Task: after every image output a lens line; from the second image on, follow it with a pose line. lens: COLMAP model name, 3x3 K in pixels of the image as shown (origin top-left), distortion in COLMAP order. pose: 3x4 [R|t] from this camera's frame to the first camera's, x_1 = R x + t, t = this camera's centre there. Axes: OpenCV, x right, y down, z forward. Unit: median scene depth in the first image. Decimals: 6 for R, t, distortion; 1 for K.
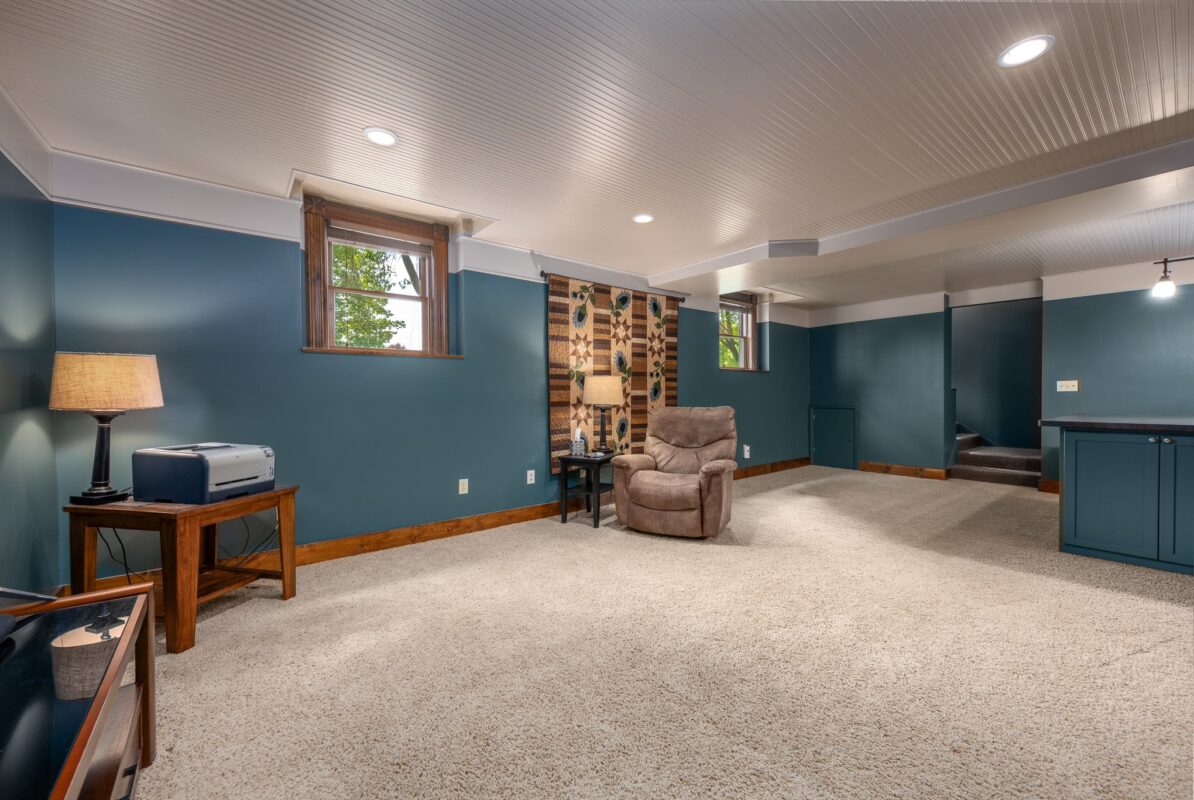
lens RADIAL K [[477.2, 0, 601.7], [0, 477.2, 399.8], [0, 0, 1]] dist [0.000344, -0.000698]
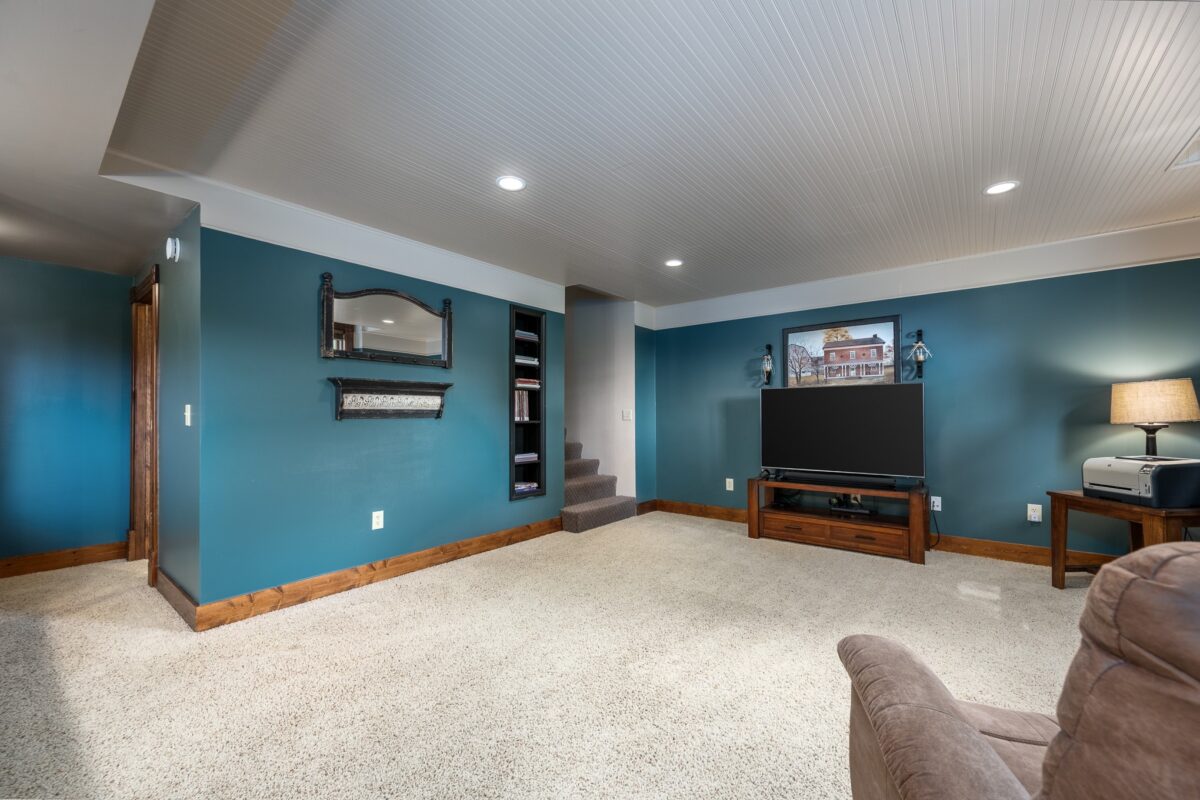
lens RADIAL K [[479.6, 0, 598.3], [0, 479.6, 408.4], [0, 0, 1]] dist [0.000344, -0.000698]
pose [[-0.977814, 0.003306, -0.209450, 0.364934], [0.002561, 0.999989, 0.003828, -0.013436], [0.209460, 0.003207, -0.977812, 0.965300]]
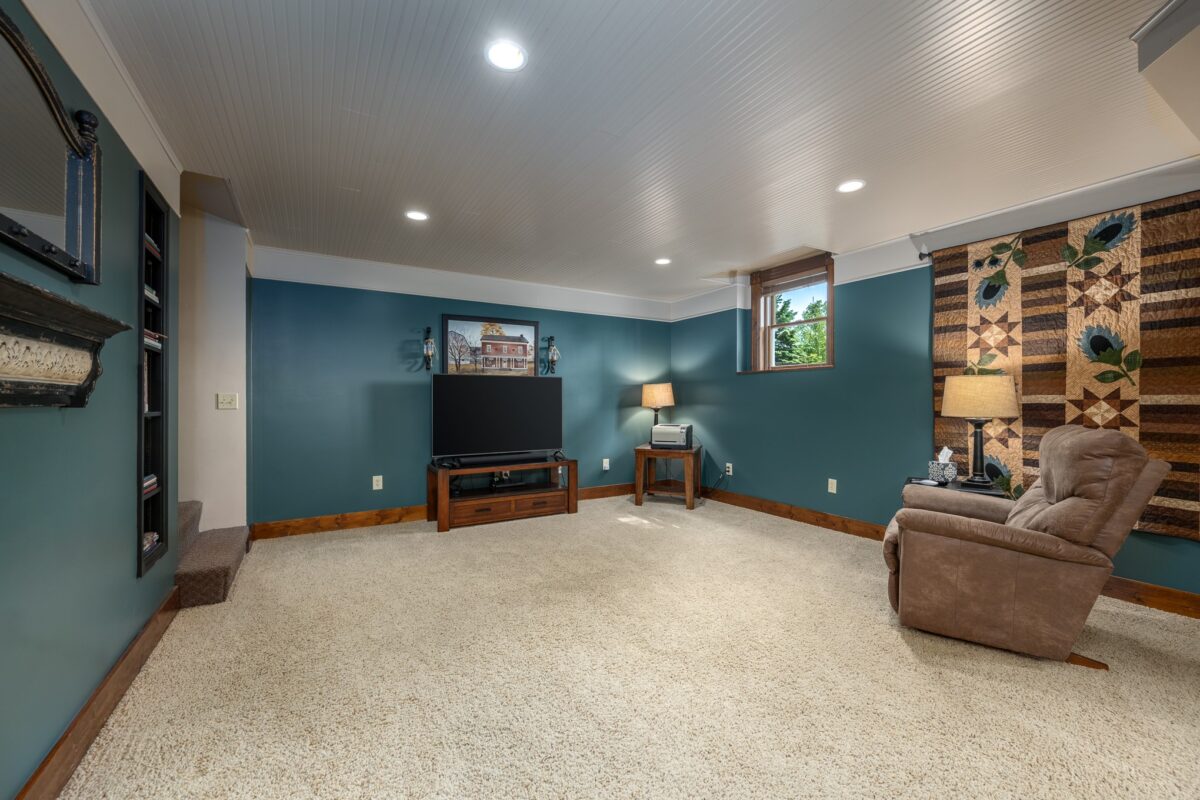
lens RADIAL K [[479.6, 0, 604.3], [0, 479.6, 400.4], [0, 0, 1]] dist [0.000344, -0.000698]
pose [[-0.139736, 0.001064, -0.990188, 0.711748], [-0.016801, 0.999853, 0.003446, -0.006308], [0.990046, 0.017118, -0.139698, 0.523574]]
